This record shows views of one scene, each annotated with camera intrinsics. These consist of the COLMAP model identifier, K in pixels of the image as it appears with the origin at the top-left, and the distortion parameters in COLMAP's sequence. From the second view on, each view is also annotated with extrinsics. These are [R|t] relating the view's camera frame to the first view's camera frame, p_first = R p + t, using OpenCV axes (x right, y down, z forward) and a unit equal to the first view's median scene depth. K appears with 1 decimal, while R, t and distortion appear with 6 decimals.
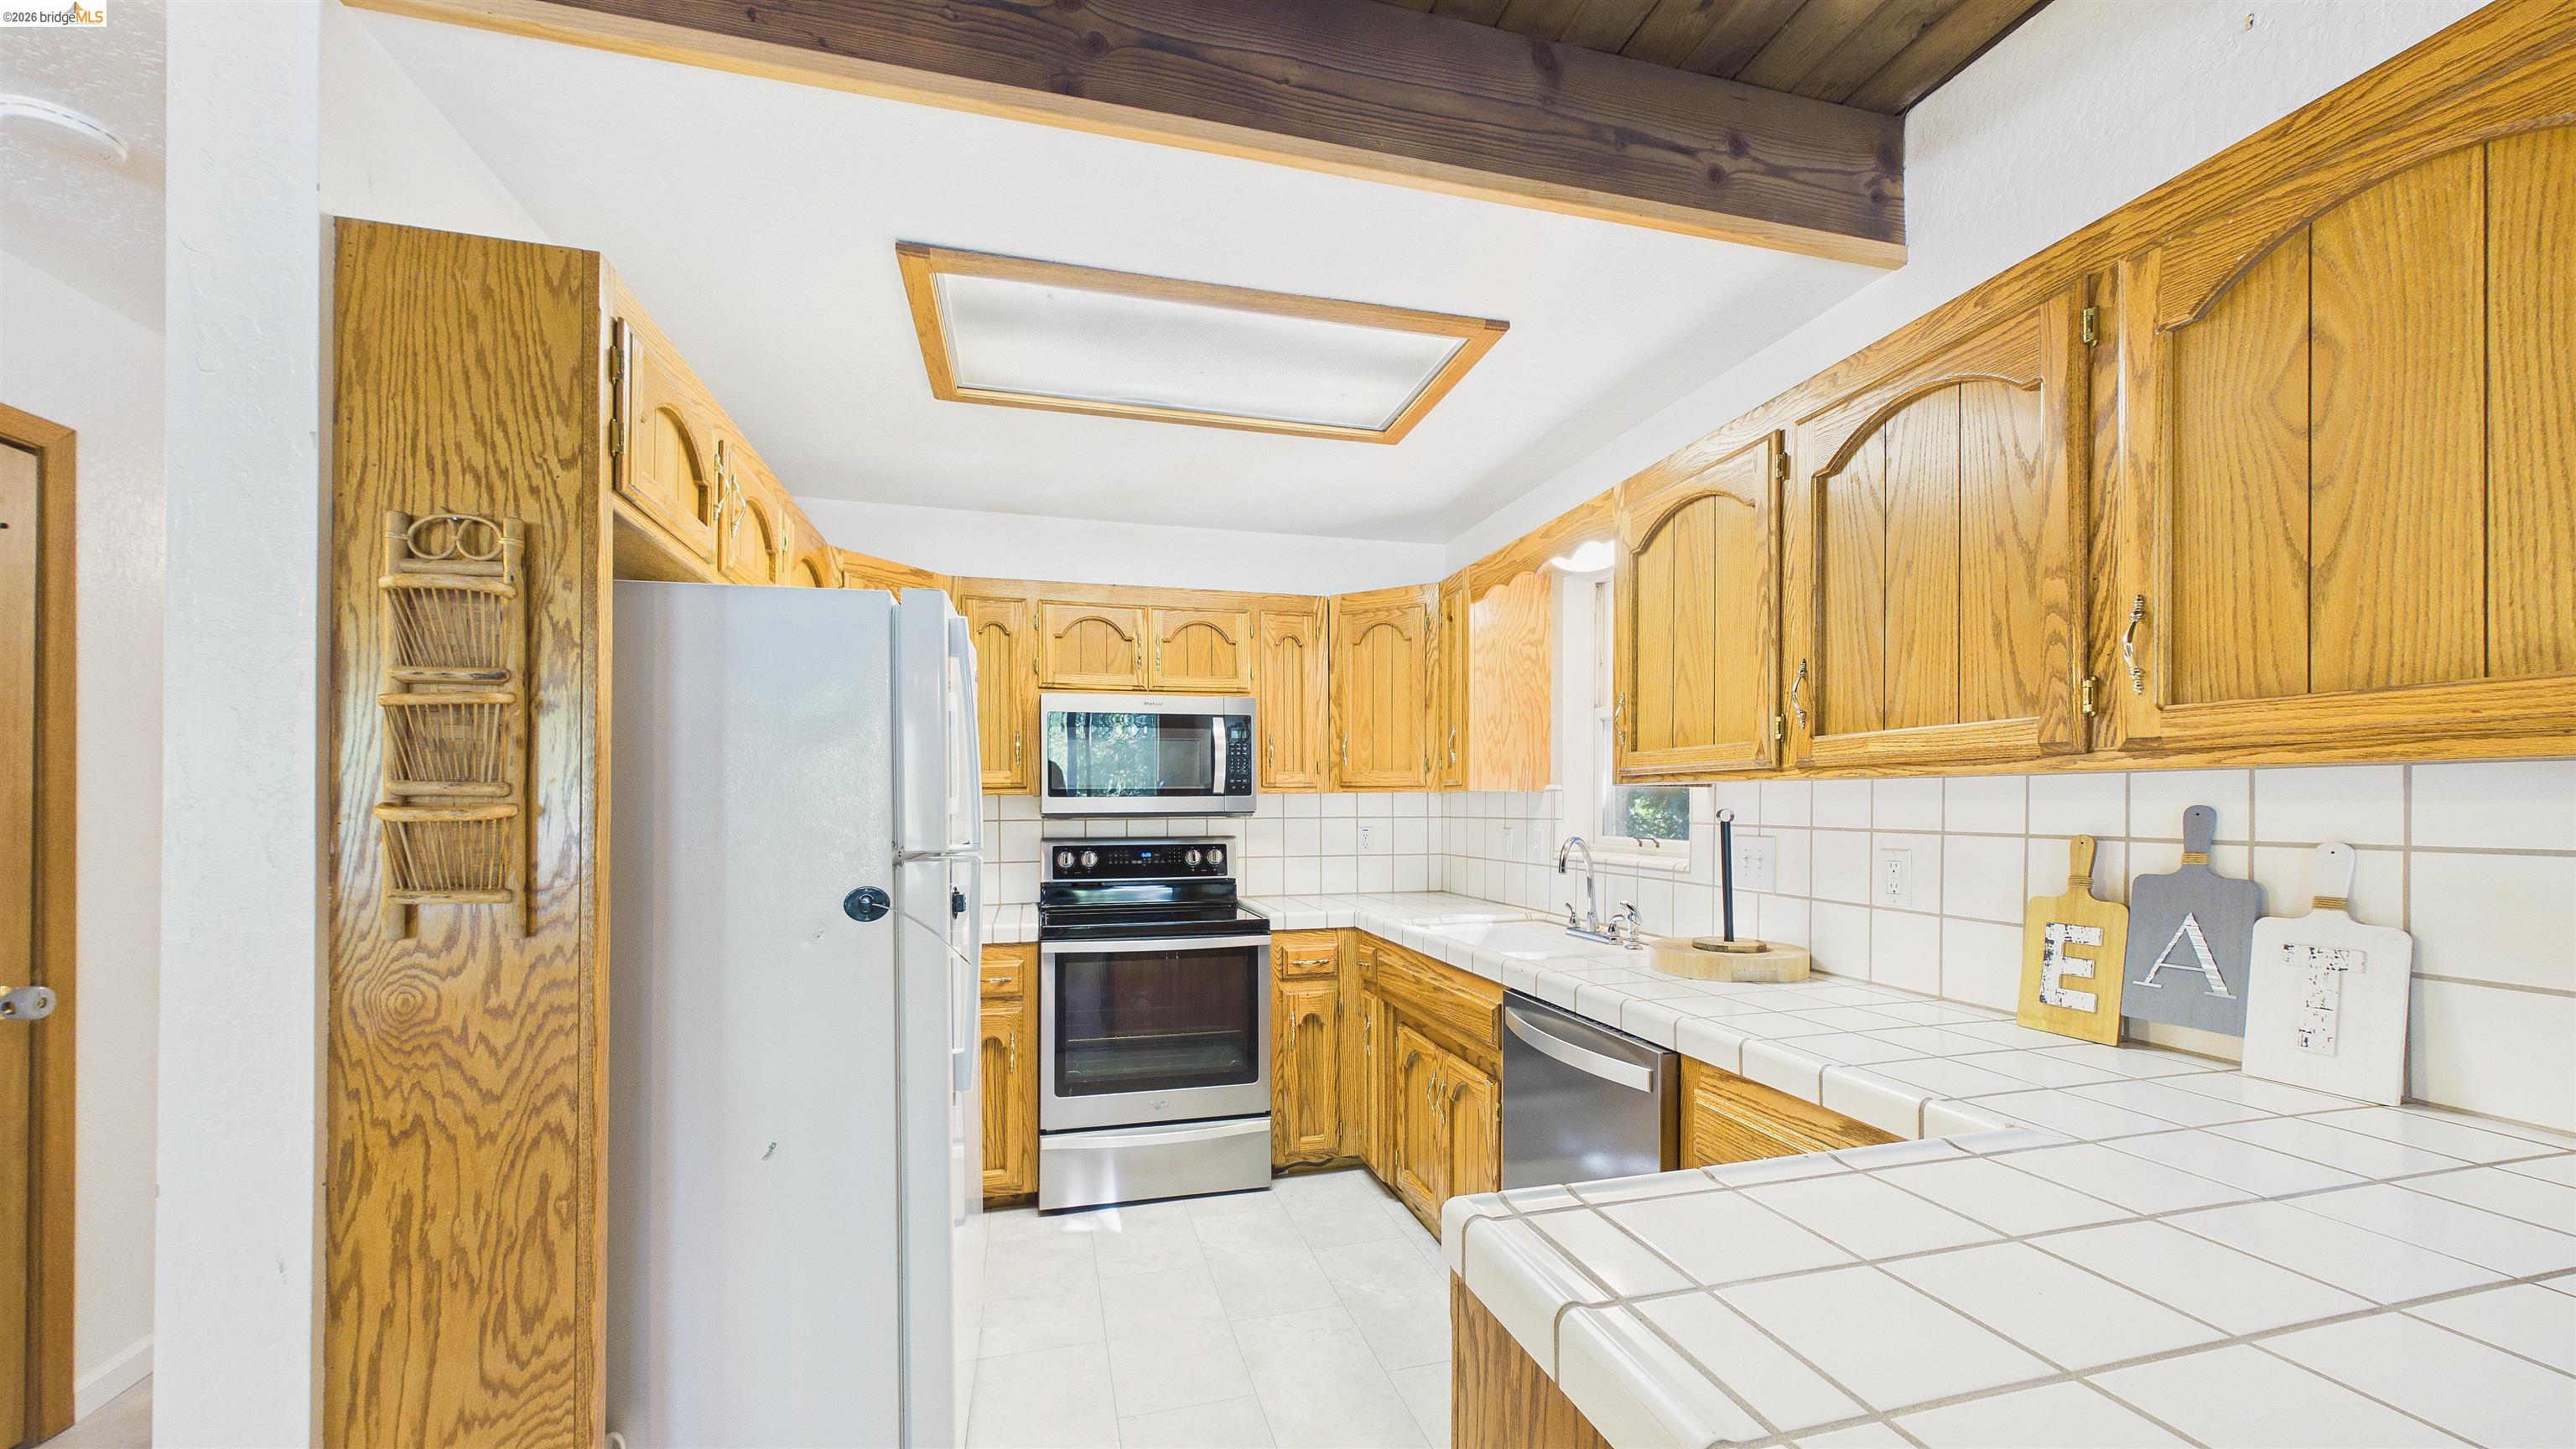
lens RADIAL K [[947.7, 0, 1289.0], [0, 947.7, 796.4], [0, 0, 1]] dist [0.002663, -0.000096]
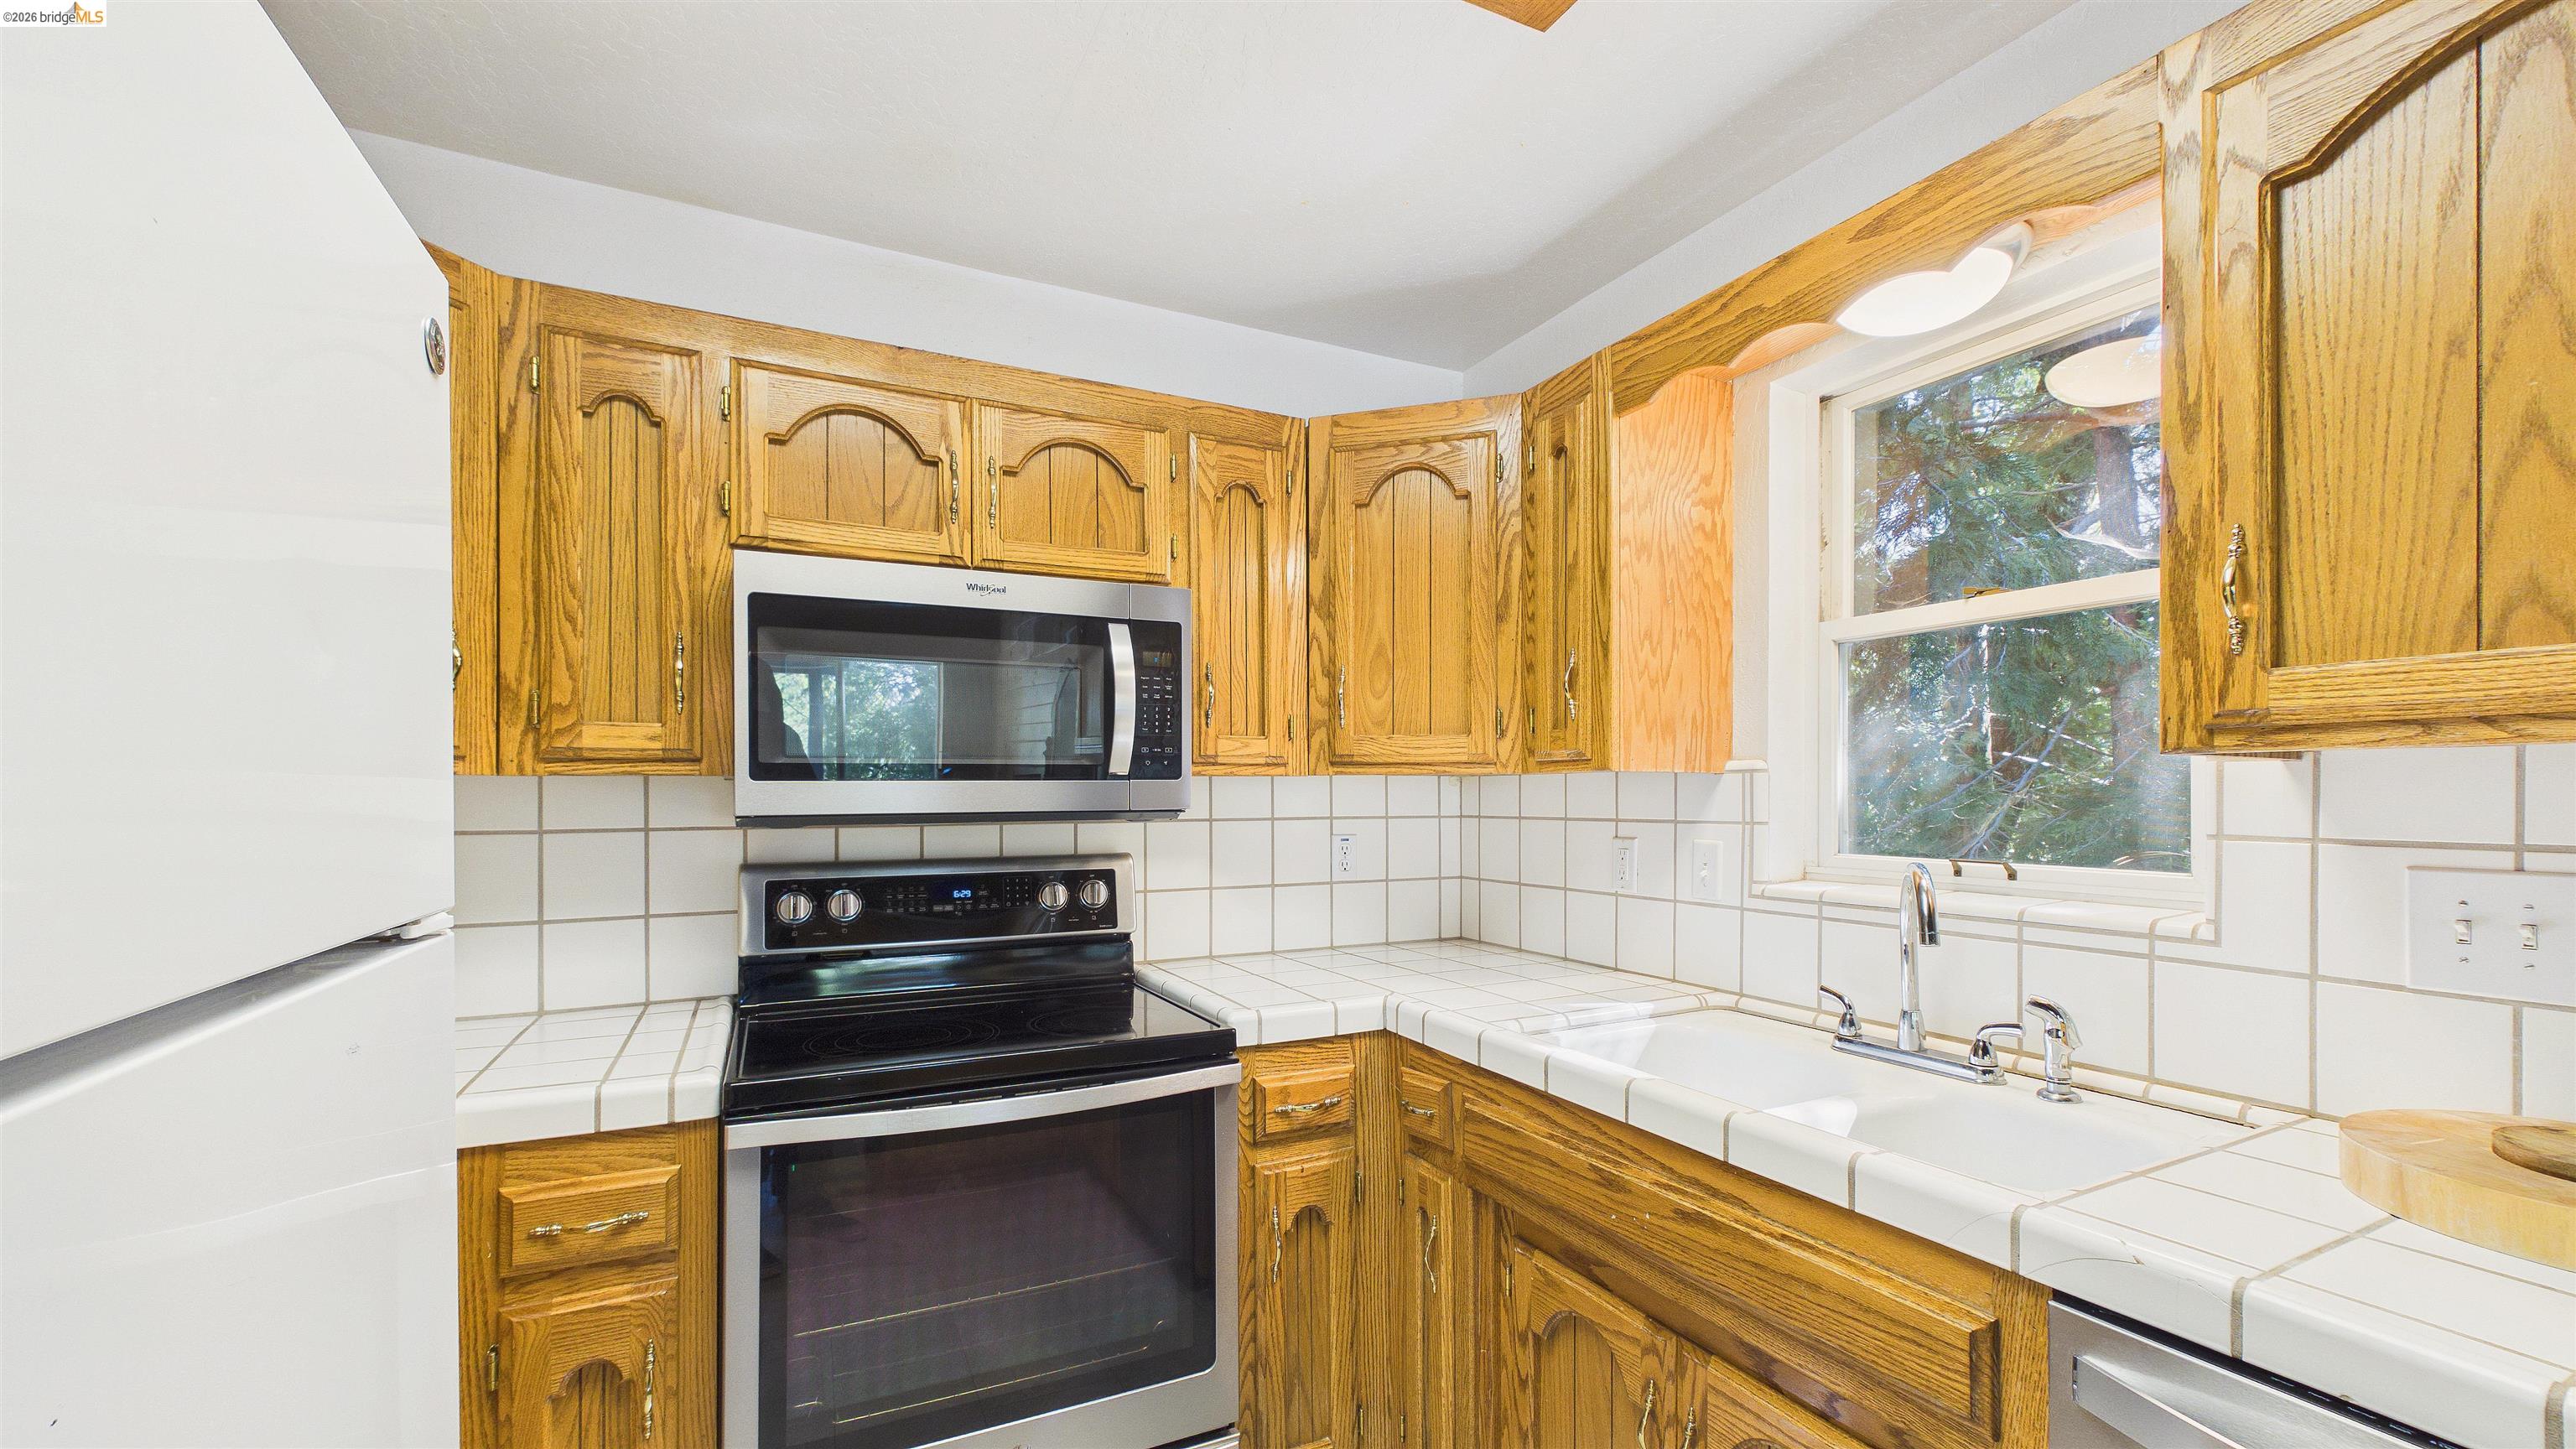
lens RADIAL K [[1038.9, 0, 1288.2], [0, 1038.9, 785.6], [0, 0, 1]] dist [0.003620, -0.000399]
pose [[0.980046, 0.001689, 0.198762, -0.097870], [-0.001561, 0.999998, -0.000799, 0.003158], [-0.198763, 0.000473, 0.980047, 0.449225]]
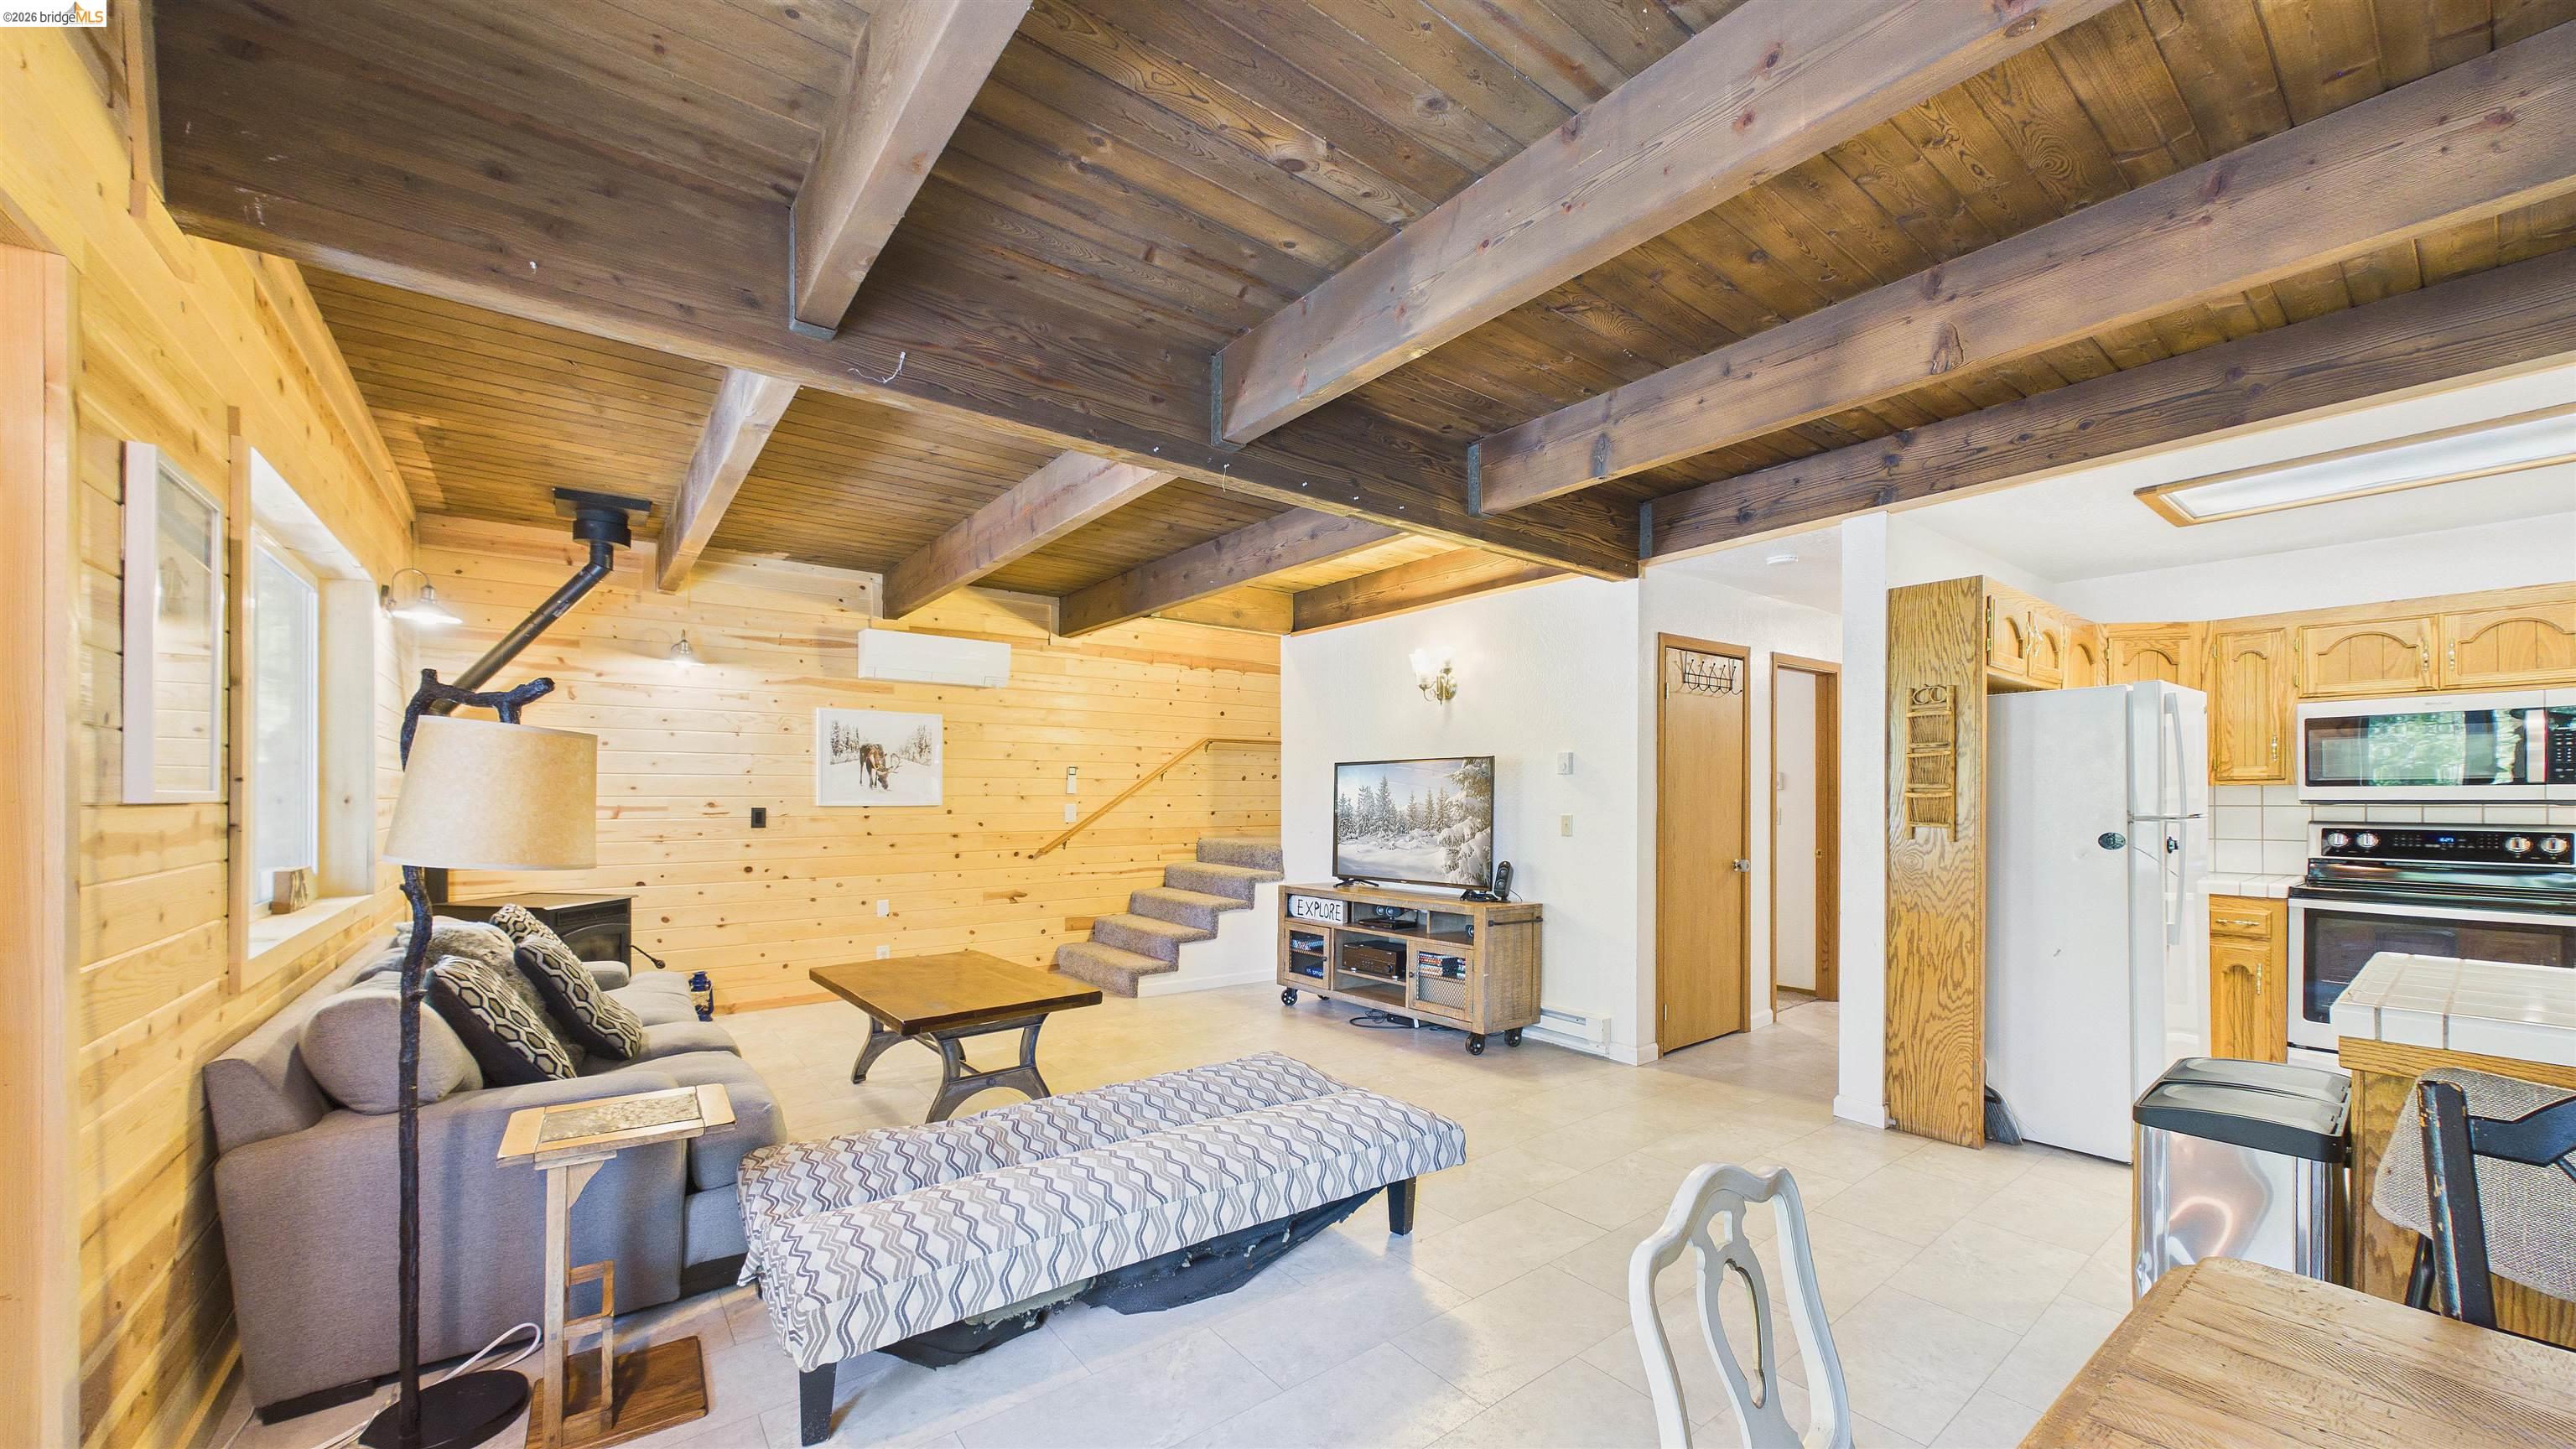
lens RADIAL K [[947.7, 0, 1289.0], [0, 947.7, 796.4], [0, 0, 1]] dist [0.002663, -0.000096]
pose [[0.390493, 0.005079, -0.920592, 0.364779], [0.005638, 0.999953, 0.007909, -0.003903], [0.920589, -0.008279, 0.390446, -0.698536]]
